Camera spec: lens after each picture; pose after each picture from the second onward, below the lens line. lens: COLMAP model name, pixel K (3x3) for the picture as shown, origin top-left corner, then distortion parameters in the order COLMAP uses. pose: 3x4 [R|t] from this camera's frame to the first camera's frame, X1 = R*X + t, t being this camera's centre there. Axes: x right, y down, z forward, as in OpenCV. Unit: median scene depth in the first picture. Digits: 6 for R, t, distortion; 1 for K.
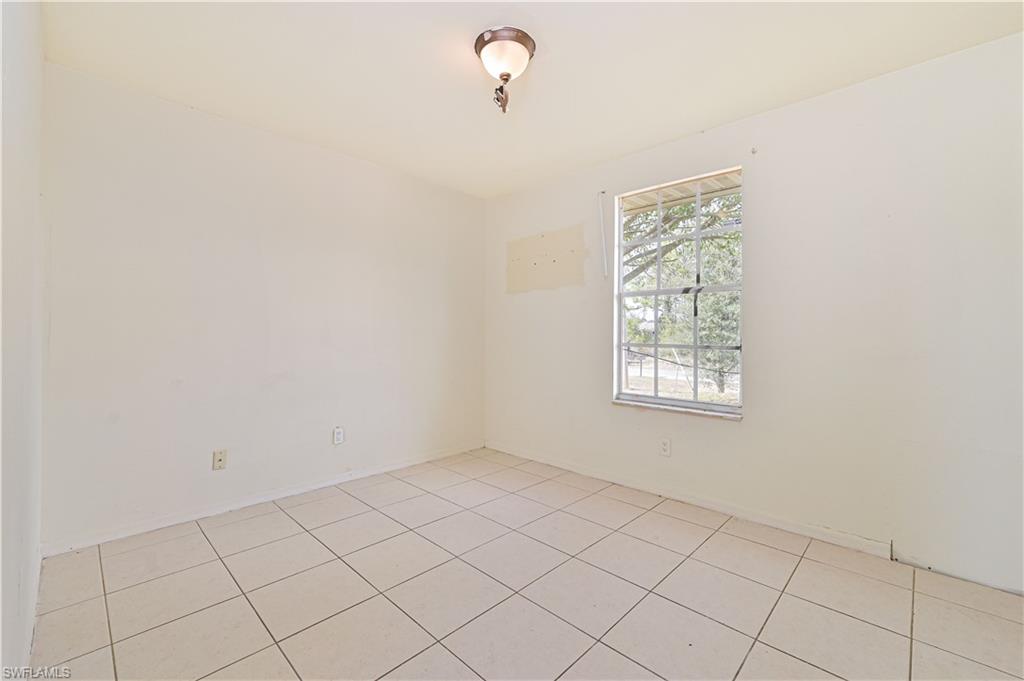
lens RADIAL K [[421.5, 0, 512.2], [0, 421.5, 339.7], [0, 0, 1]] dist [-0.000373, -0.000731]
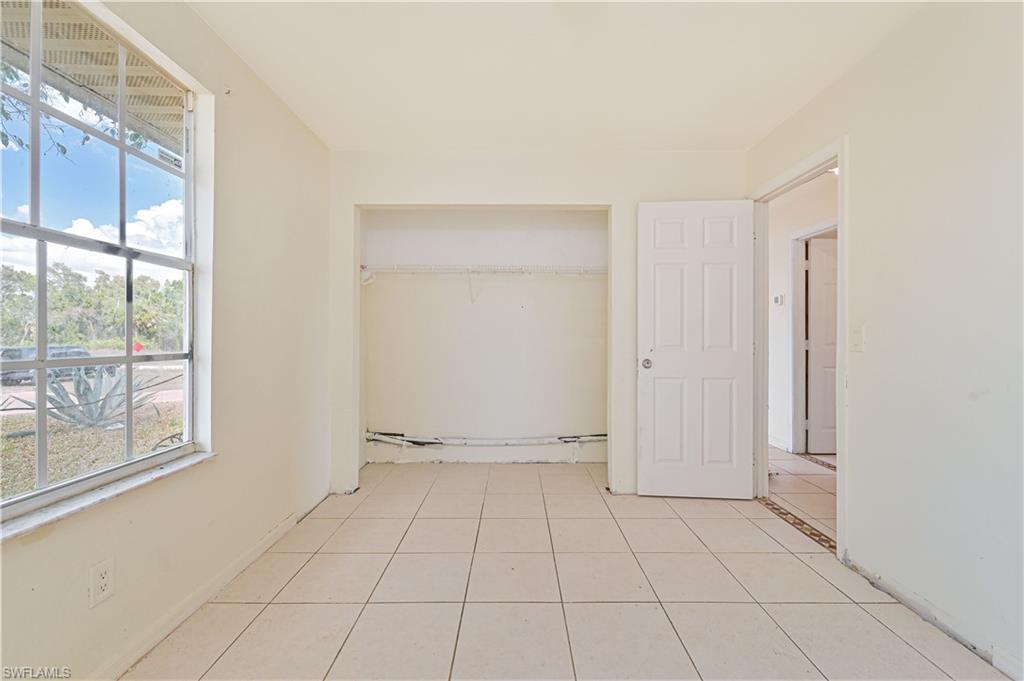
lens RADIAL K [[421.5, 0, 511.8], [0, 421.5, 339.7], [0, 0, 1]] dist [-0.000373, -0.000731]
pose [[-0.690919, 0.002294, 0.722928, -0.274875], [0.008706, 0.999949, 0.005147, -0.006148], [-0.722879, 0.009850, -0.690904, 1.018655]]
